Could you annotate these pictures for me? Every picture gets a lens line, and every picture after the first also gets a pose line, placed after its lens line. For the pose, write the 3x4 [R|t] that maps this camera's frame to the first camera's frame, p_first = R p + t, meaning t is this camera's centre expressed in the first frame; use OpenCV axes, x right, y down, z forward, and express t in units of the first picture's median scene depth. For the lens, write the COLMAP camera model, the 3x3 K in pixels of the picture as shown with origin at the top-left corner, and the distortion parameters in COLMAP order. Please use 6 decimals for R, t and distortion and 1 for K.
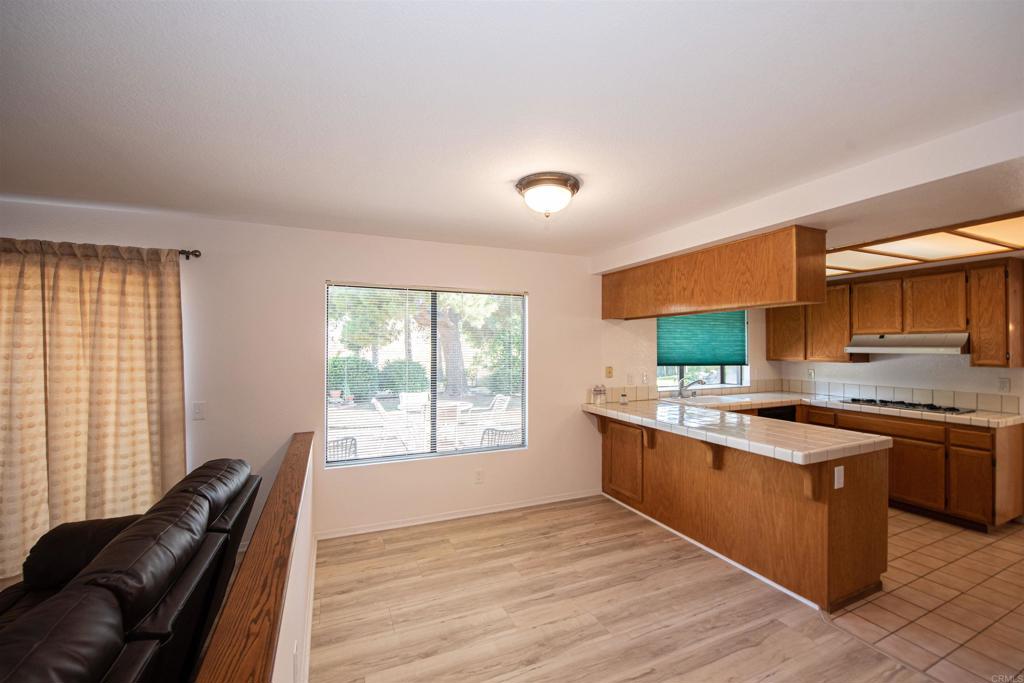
lens RADIAL K [[423.7, 0, 505.9], [0, 423.7, 342.0], [0, 0, 1]] dist [-0.016541, -0.001989]
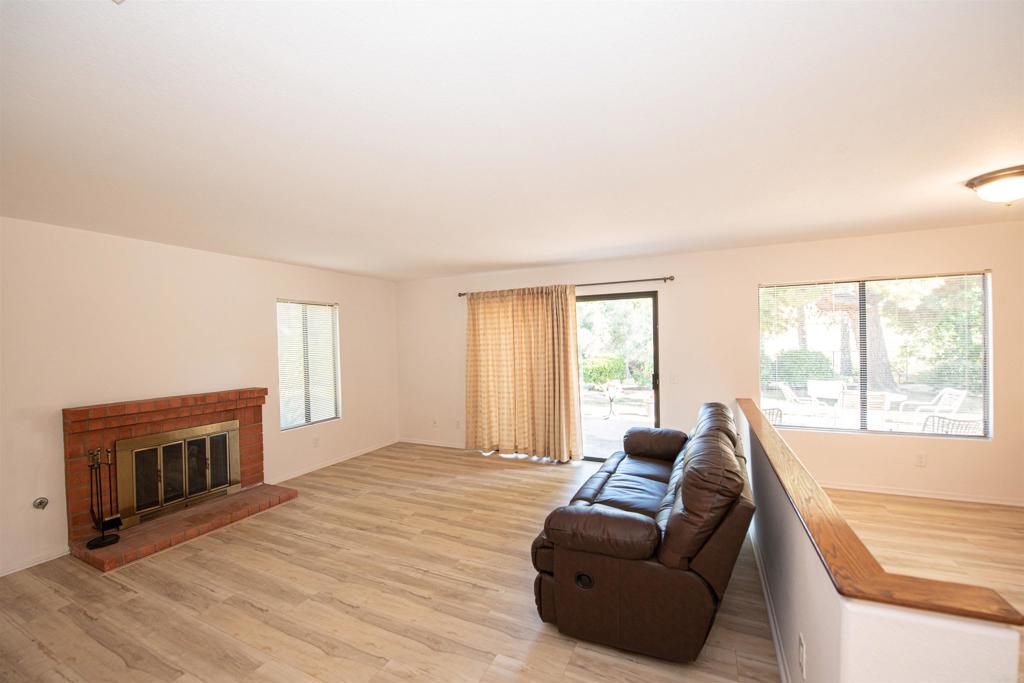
lens RADIAL K [[409.5, 0, 507.7], [0, 409.5, 343.8], [0, 0, 1]] dist [-0.023973, 0.000155]
pose [[0.658606, -0.013048, -0.752375, 0.005040], [0.031869, 0.999436, 0.010564, 0.000428], [0.751813, -0.030935, 0.658650, -0.340601]]
